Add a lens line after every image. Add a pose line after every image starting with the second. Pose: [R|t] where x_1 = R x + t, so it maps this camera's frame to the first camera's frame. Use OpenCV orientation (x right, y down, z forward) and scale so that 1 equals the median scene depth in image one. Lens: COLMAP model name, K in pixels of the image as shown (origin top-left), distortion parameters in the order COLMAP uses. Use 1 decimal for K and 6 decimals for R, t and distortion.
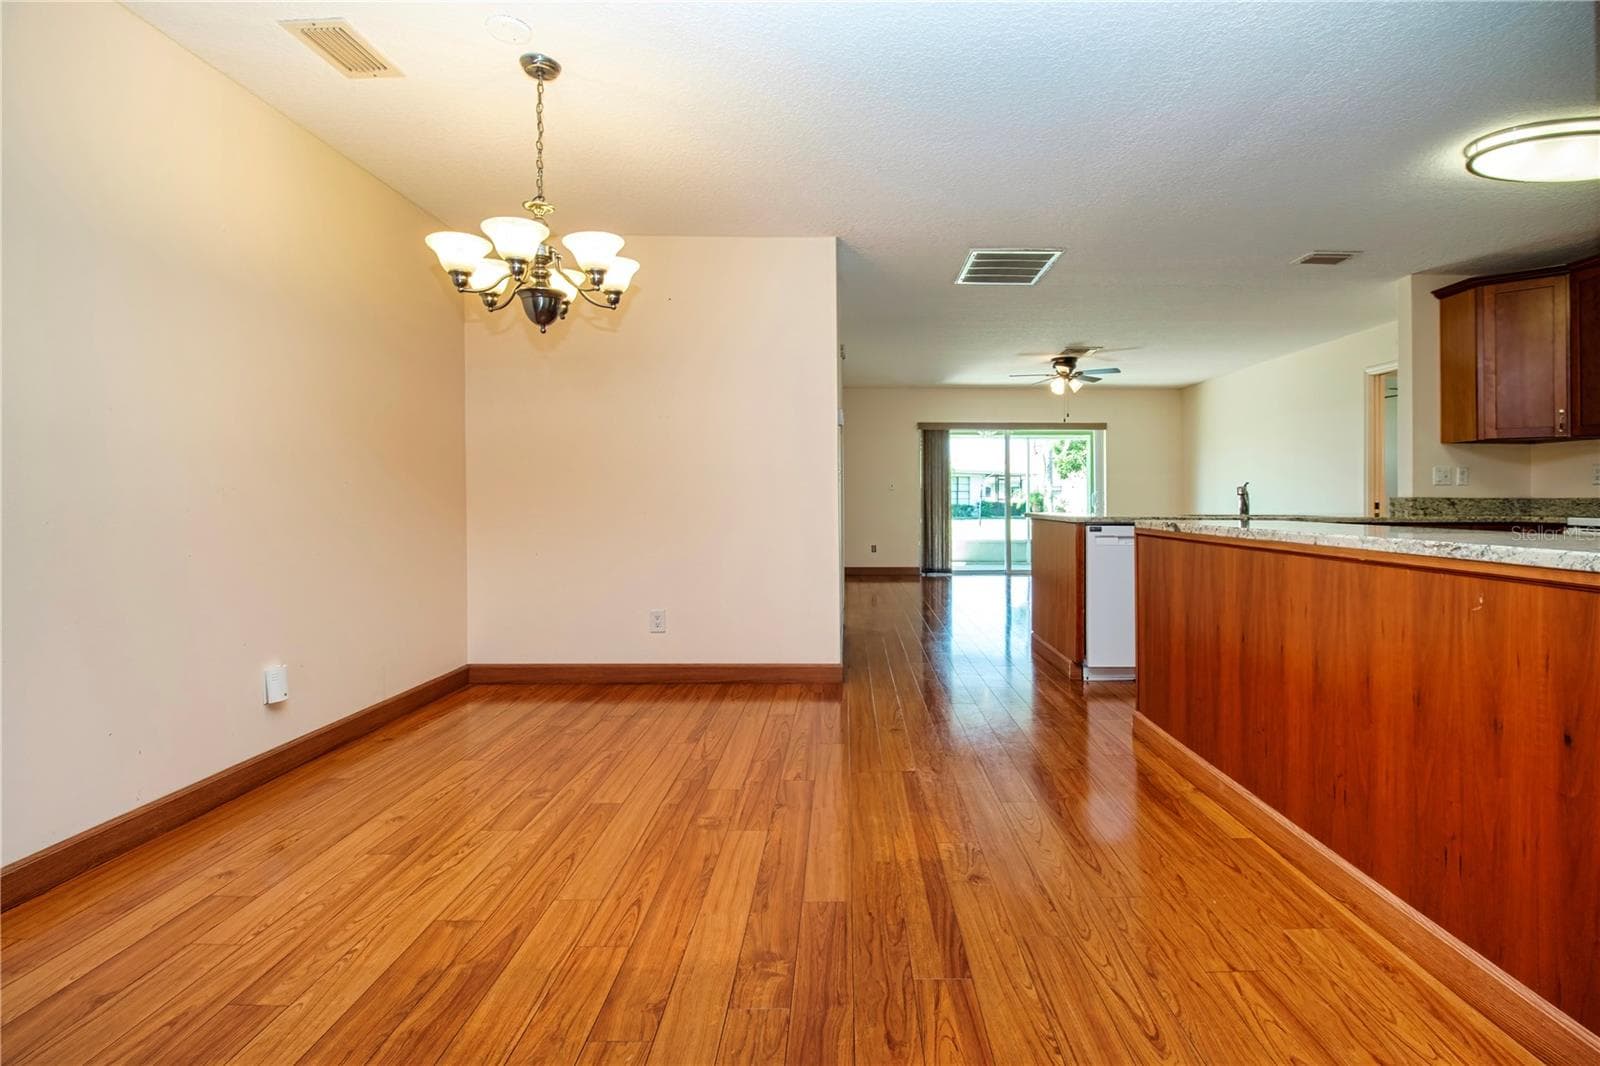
lens RADIAL K [[779.0, 0, 857.9], [0, 779.0, 487.0], [0, 0, 1]] dist [-0.007901, -0.001911]
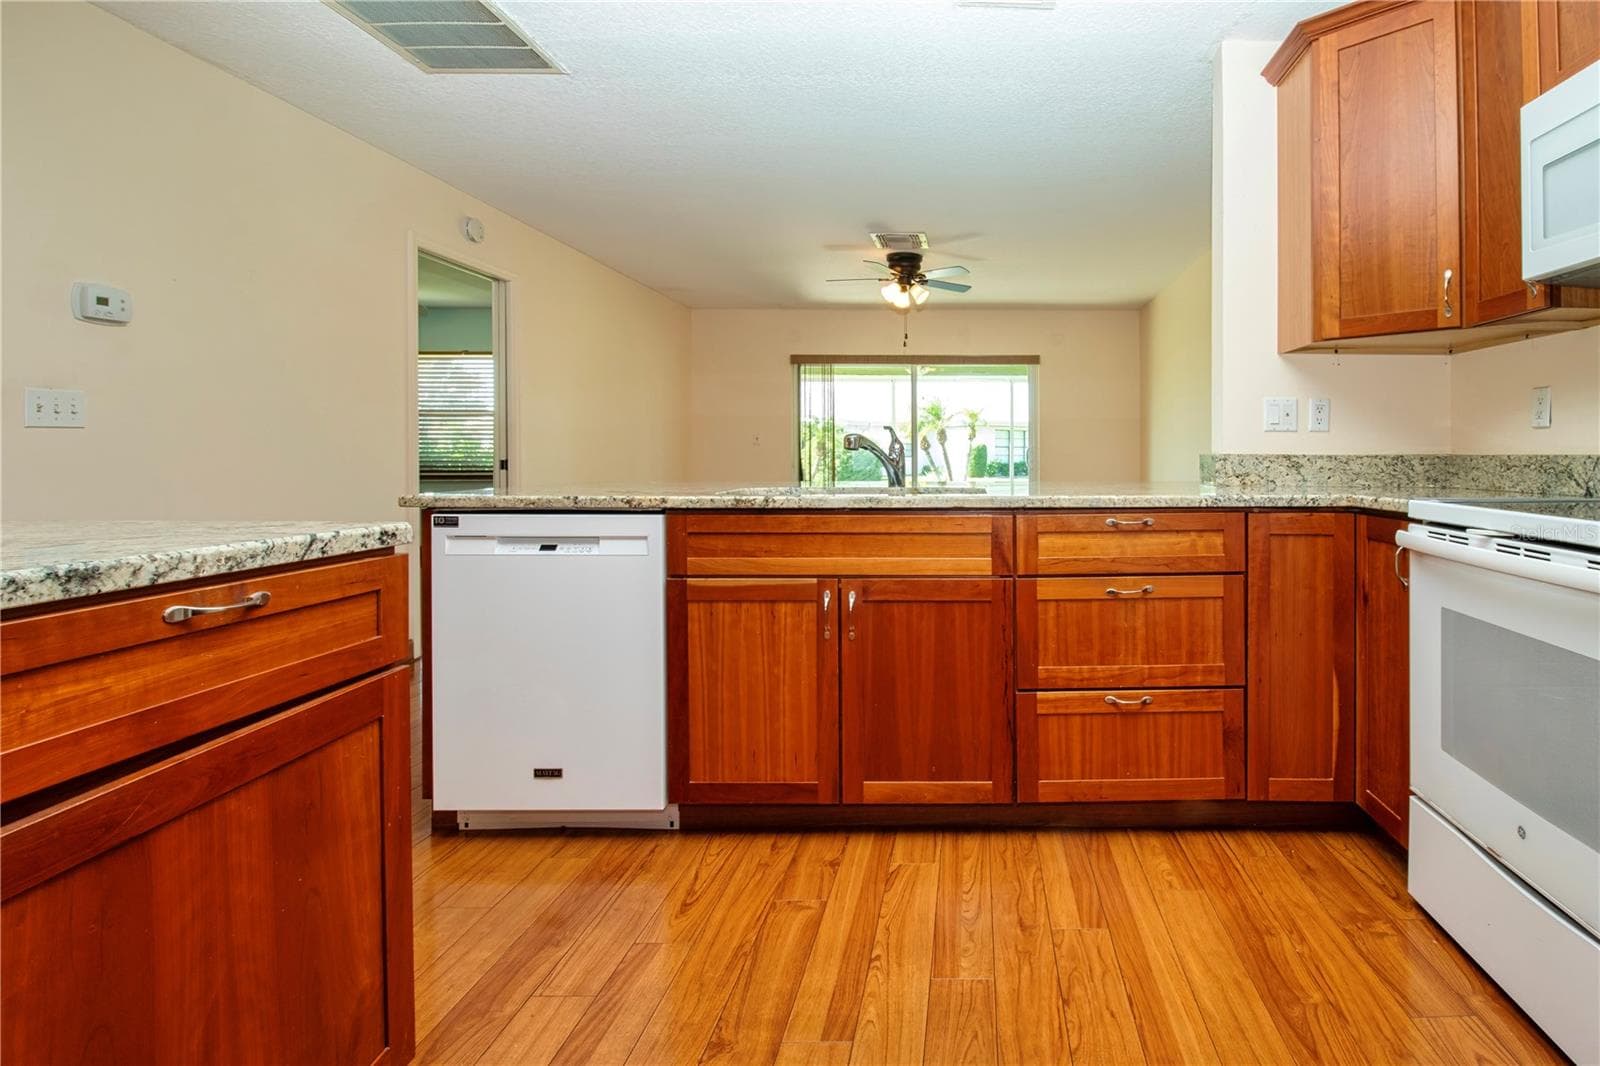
lens RADIAL K [[779.0, 0, 949.7], [0, 779.0, 446.4], [0, 0, 1]] dist [-0.007901, -0.001911]
pose [[0.999932, -0.005545, -0.010284, 0.608201], [0.005634, 0.999947, 0.008648, 0.005031], [0.010235, -0.008705, 0.999910, 0.502632]]
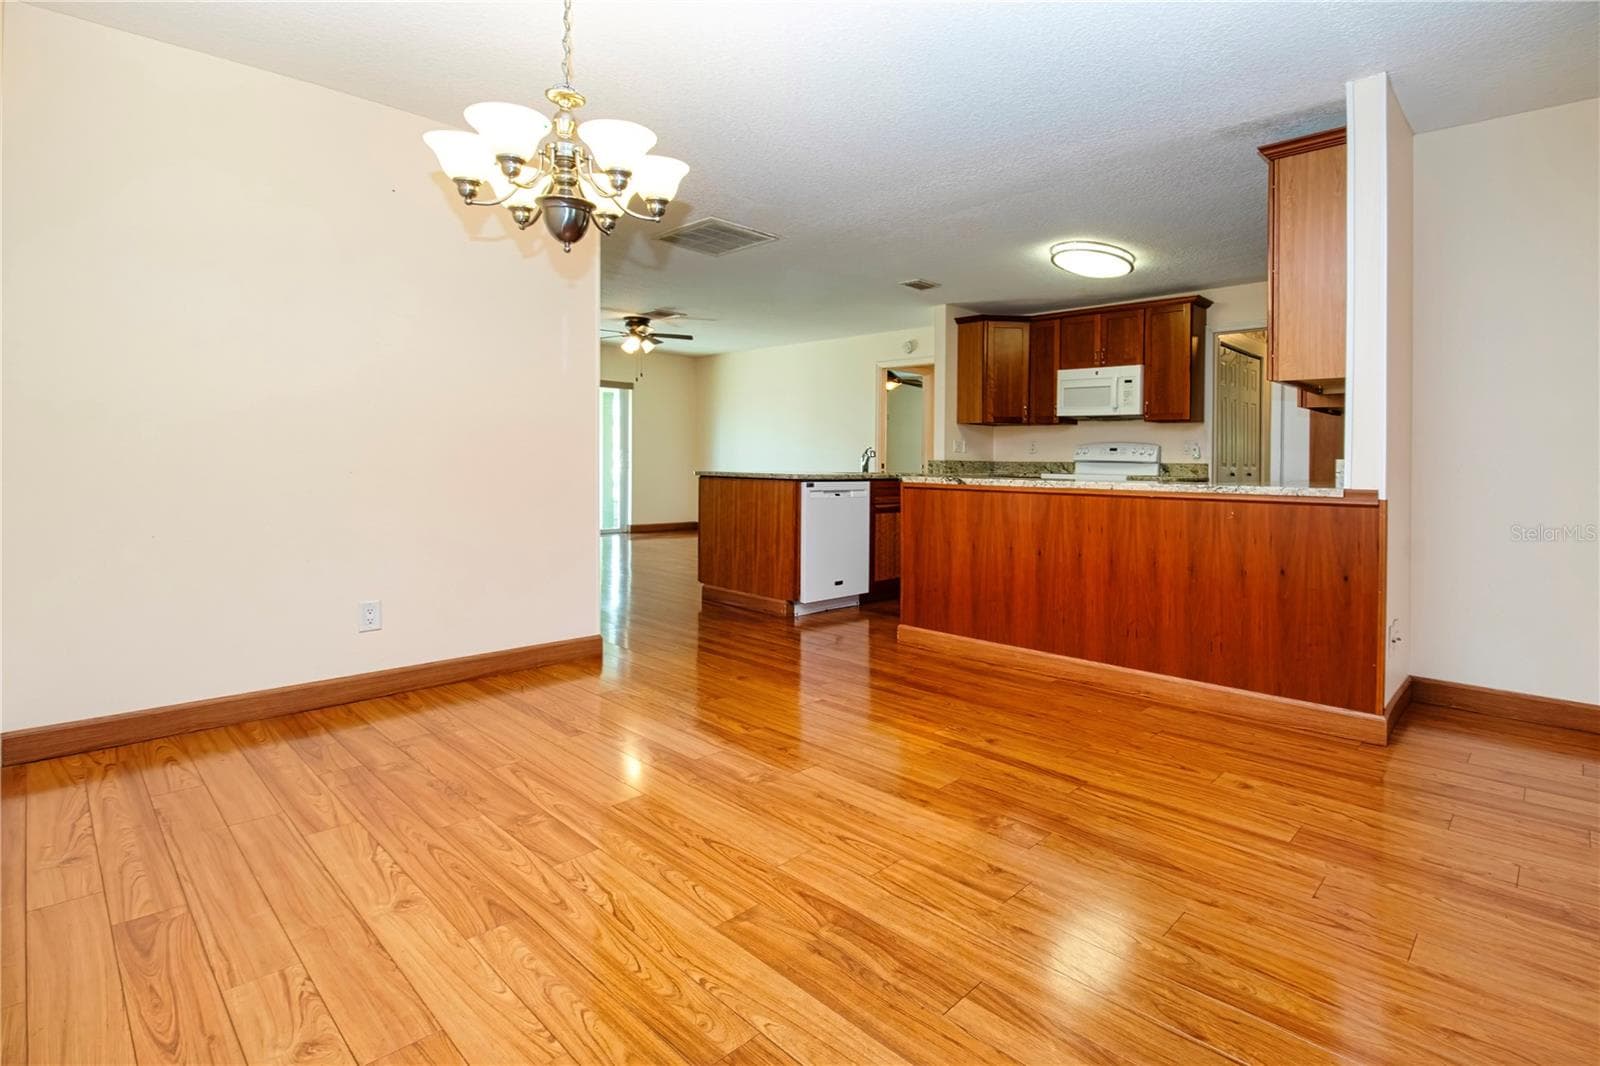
lens RADIAL K [[779.0, 0, 905.2], [0, 779.0, 415.1], [0, 0, 1]] dist [-0.007901, -0.001911]
pose [[0.661644, 0.047830, 0.748291, -0.481724], [-0.021616, 0.998765, -0.044727, -0.001987], [-0.749506, 0.013419, 0.661861, 0.096756]]
